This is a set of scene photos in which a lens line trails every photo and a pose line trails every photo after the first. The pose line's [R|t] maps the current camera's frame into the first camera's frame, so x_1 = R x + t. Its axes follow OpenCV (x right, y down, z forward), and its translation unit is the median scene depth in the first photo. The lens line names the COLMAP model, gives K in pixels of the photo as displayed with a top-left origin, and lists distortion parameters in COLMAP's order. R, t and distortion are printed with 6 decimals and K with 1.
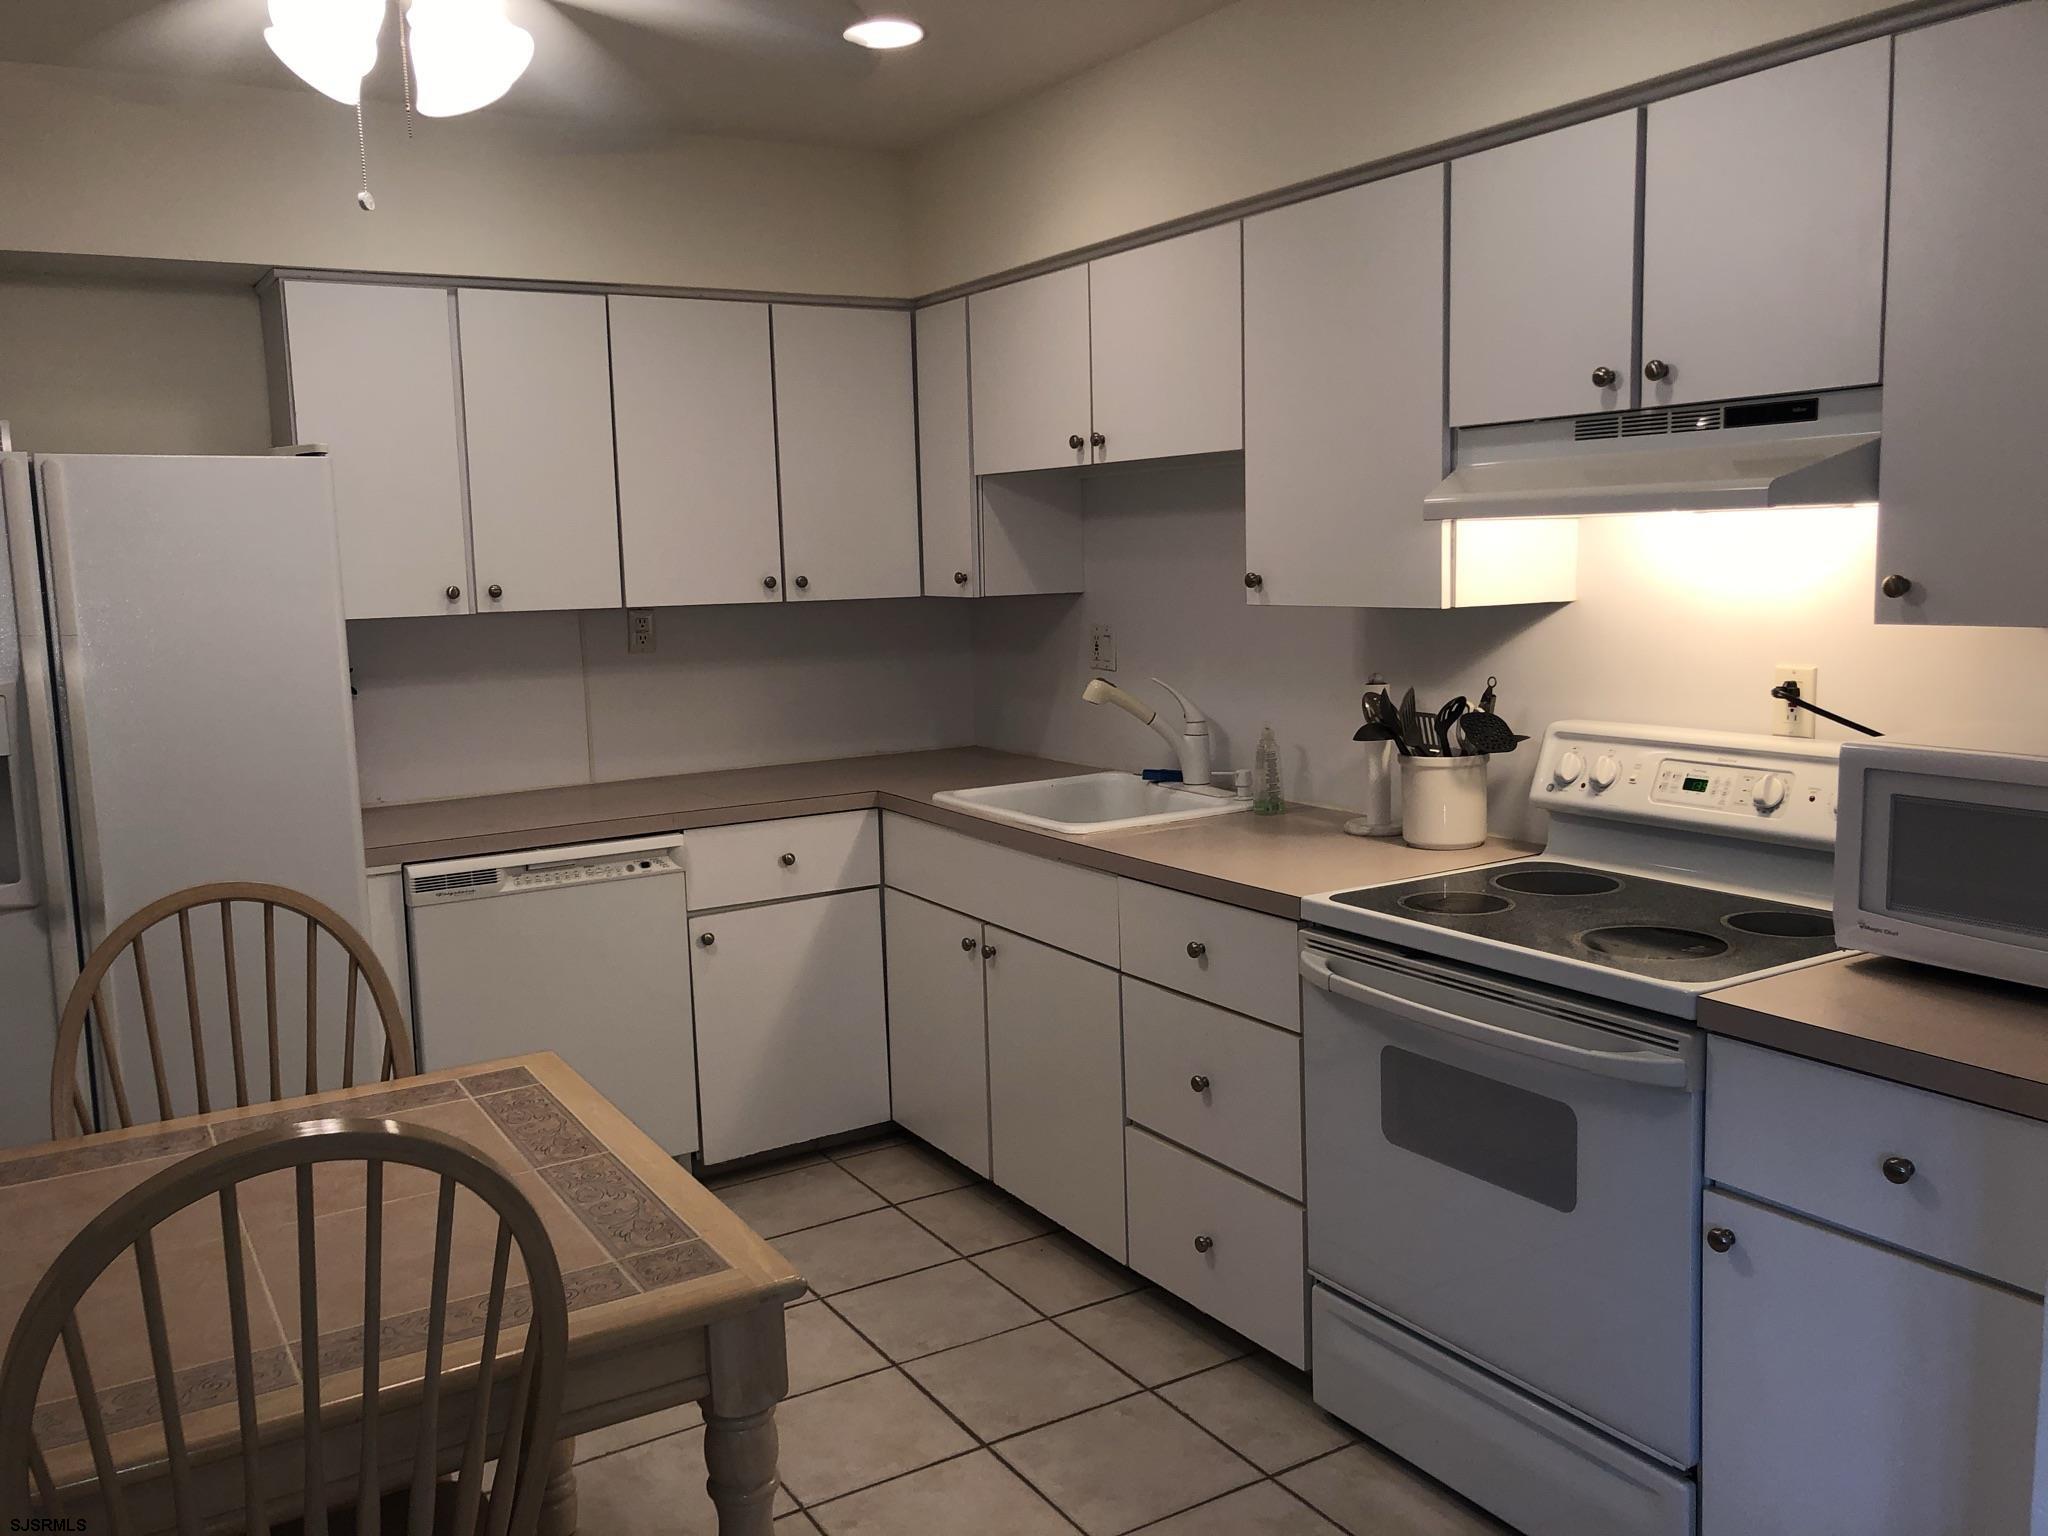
lens RADIAL K [[1668.4, 0, 1024.0], [0, 1668.4, 768.0], [0, 0, 1]] dist [0.129252, -0.290543]
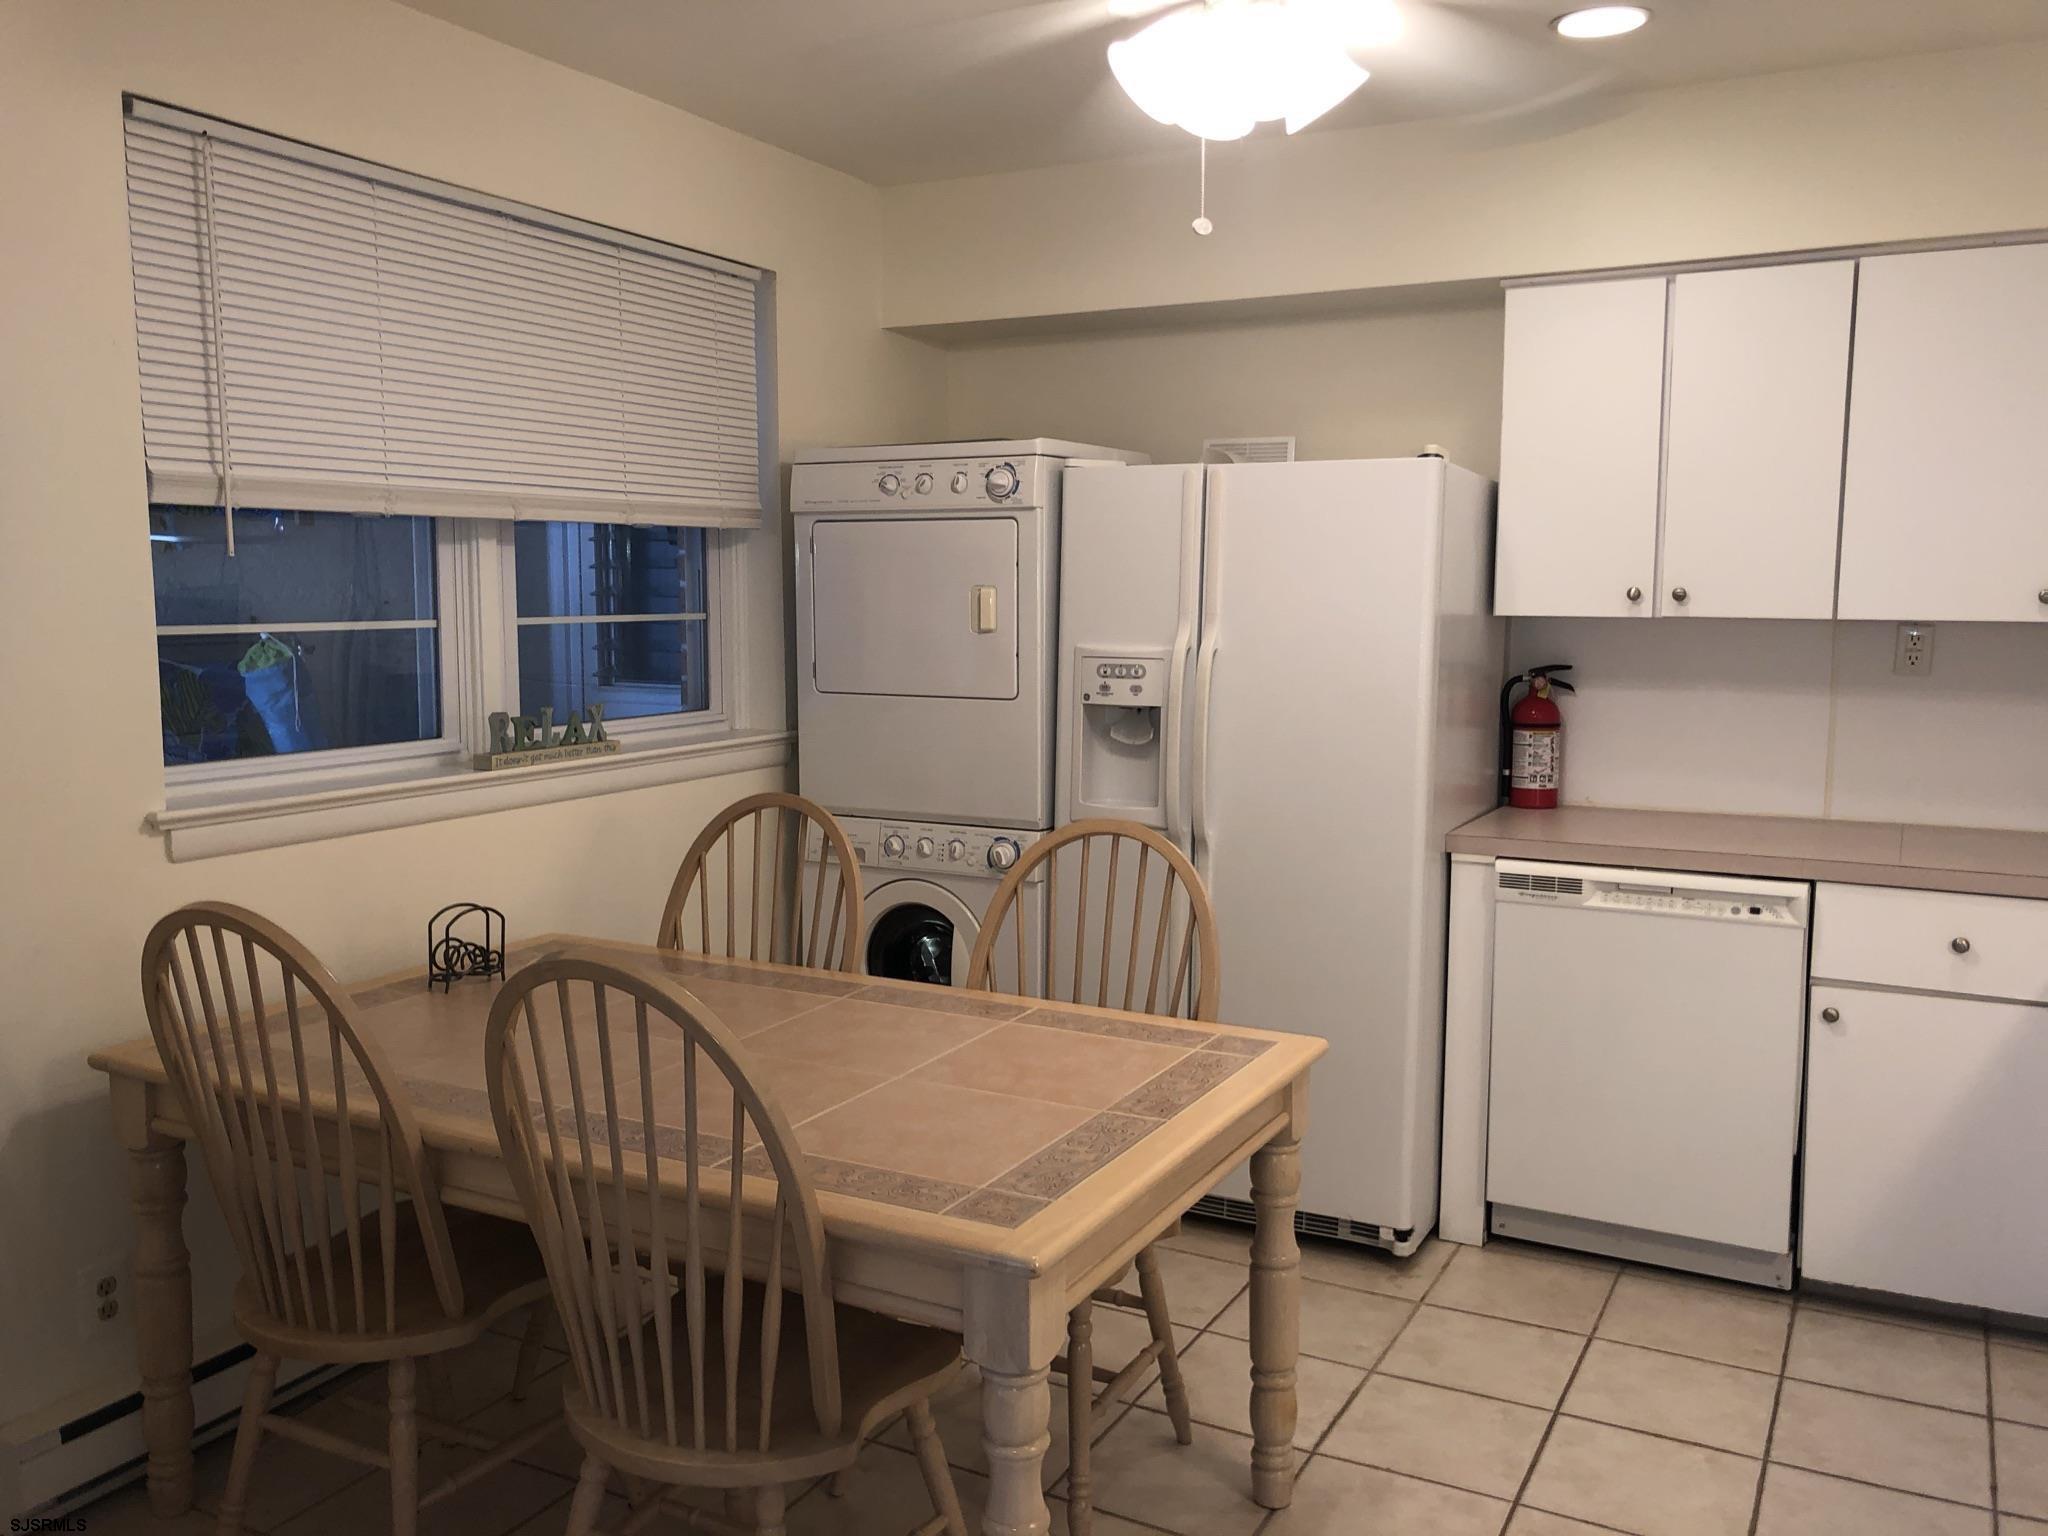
lens RADIAL K [[1680.3, 0, 1026.4], [0, 1680.3, 779.2], [0, 0, 1]] dist [0.120562, -0.196010]
pose [[0.513493, 0.134163, -0.847541, 0.375588], [-0.130316, 0.988438, 0.077513, -0.034441], [0.848141, 0.070646, 0.525039, 0.236662]]
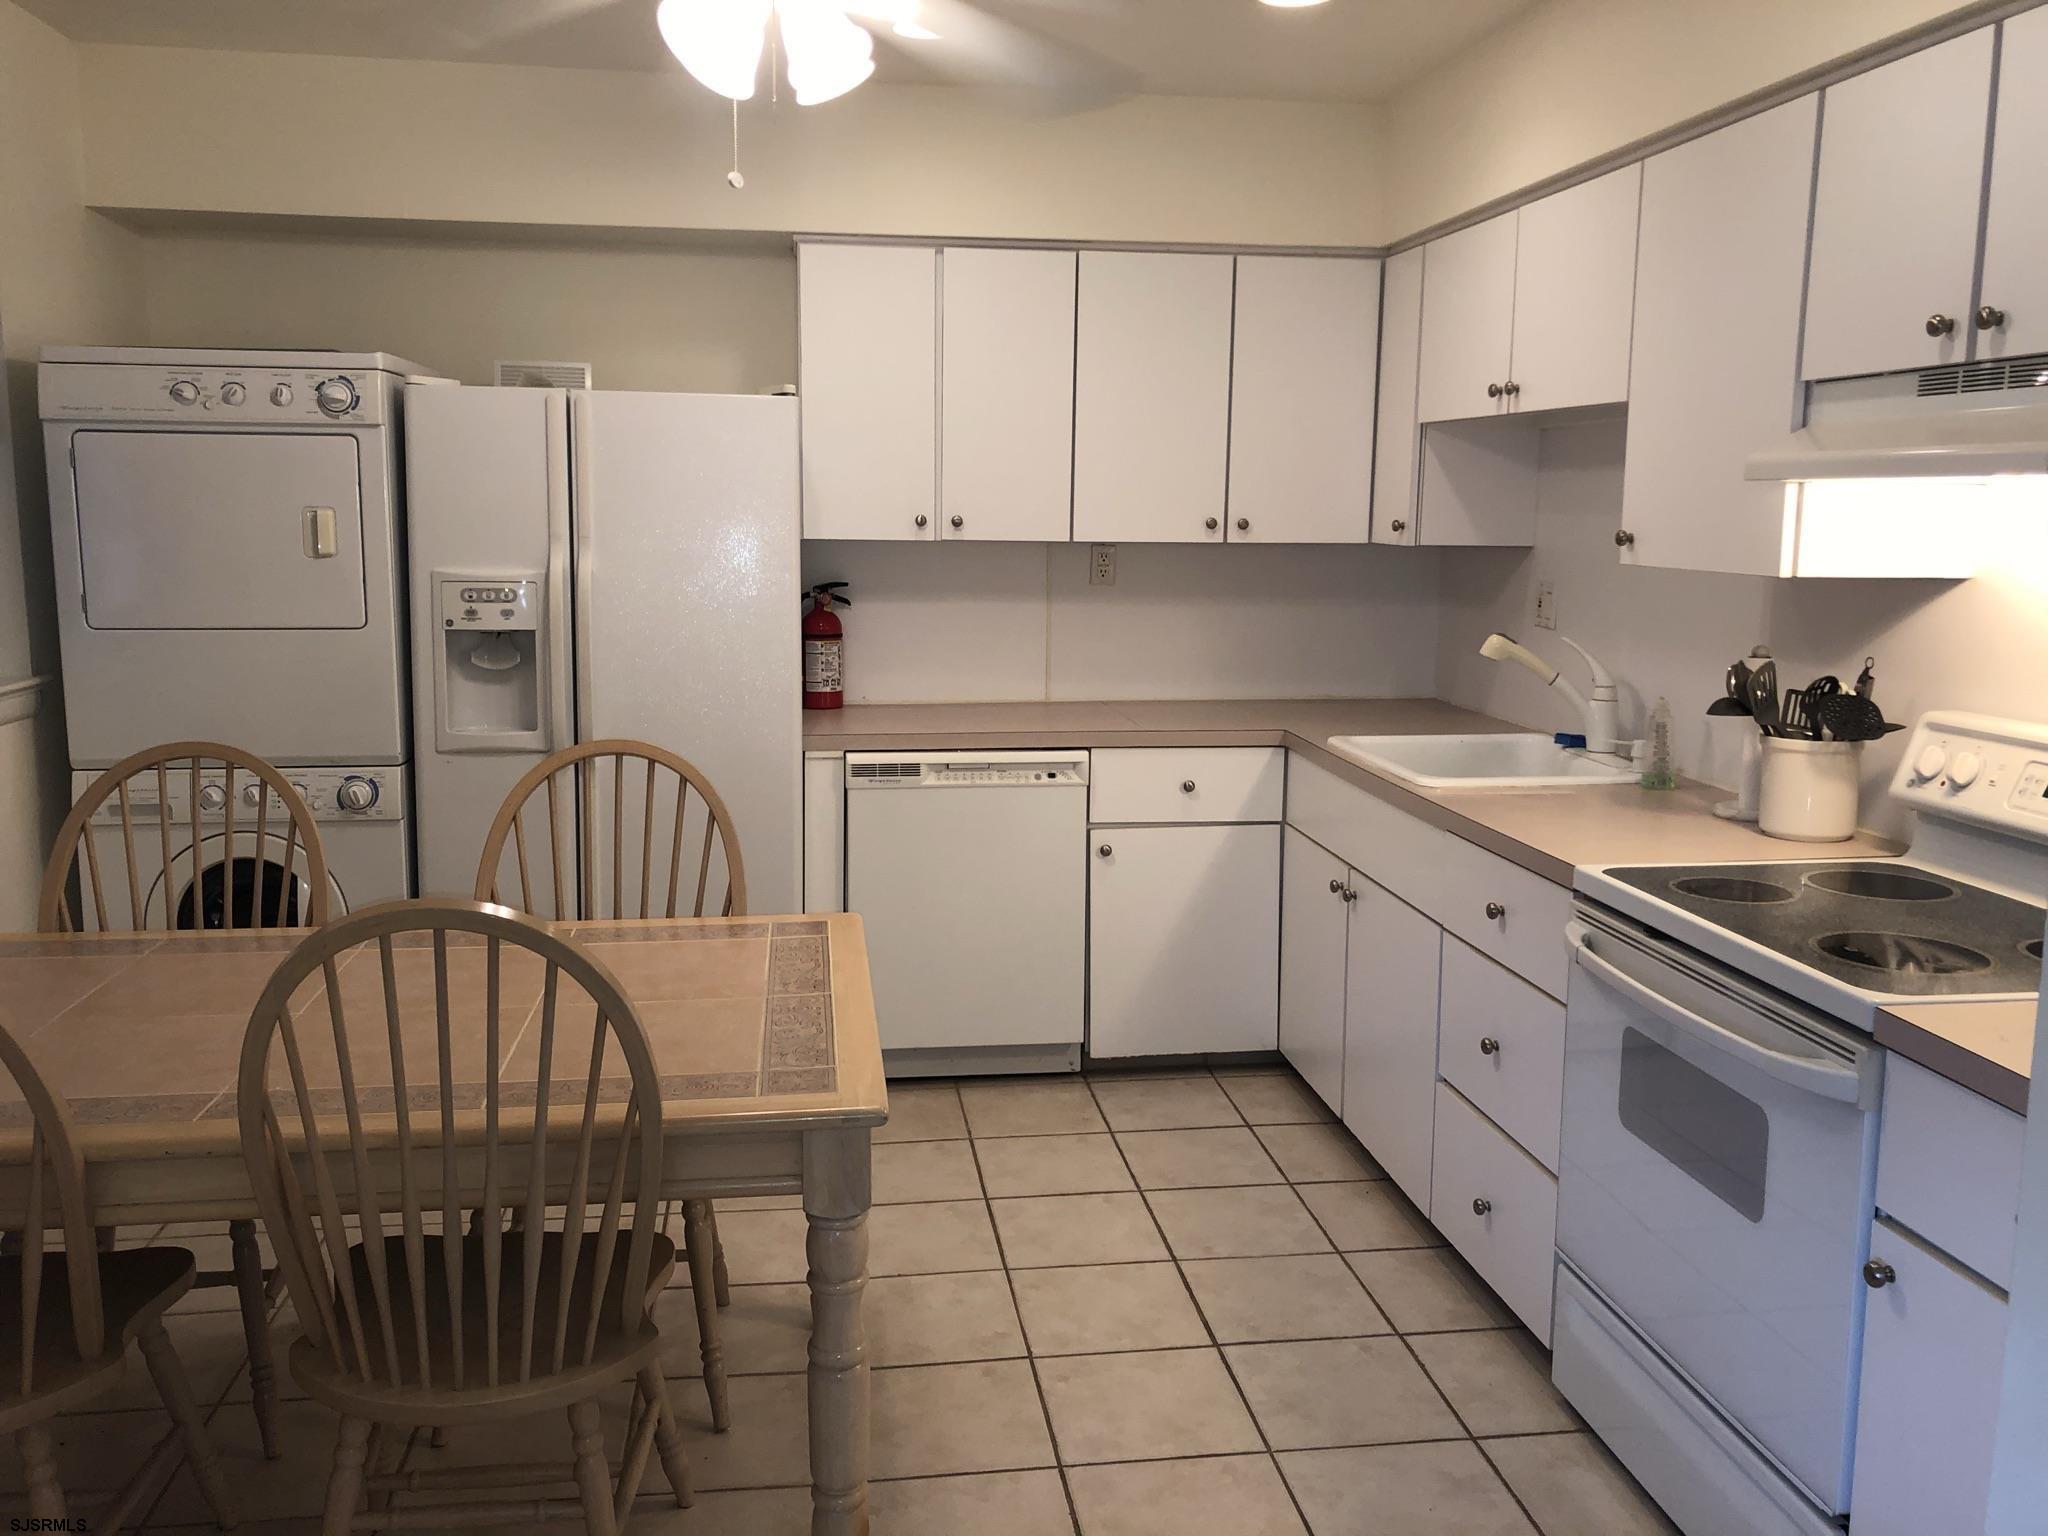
lens RADIAL K [[1671.0, 0, 1022.1], [0, 1671.0, 753.7], [0, 0, 1]] dist [0.087521, -0.109233]
pose [[0.917429, 0.097485, -0.385774, 0.204308], [-0.089026, 0.995235, 0.039780, 0.002006], [0.387813, -0.002151, 0.921735, -0.016629]]
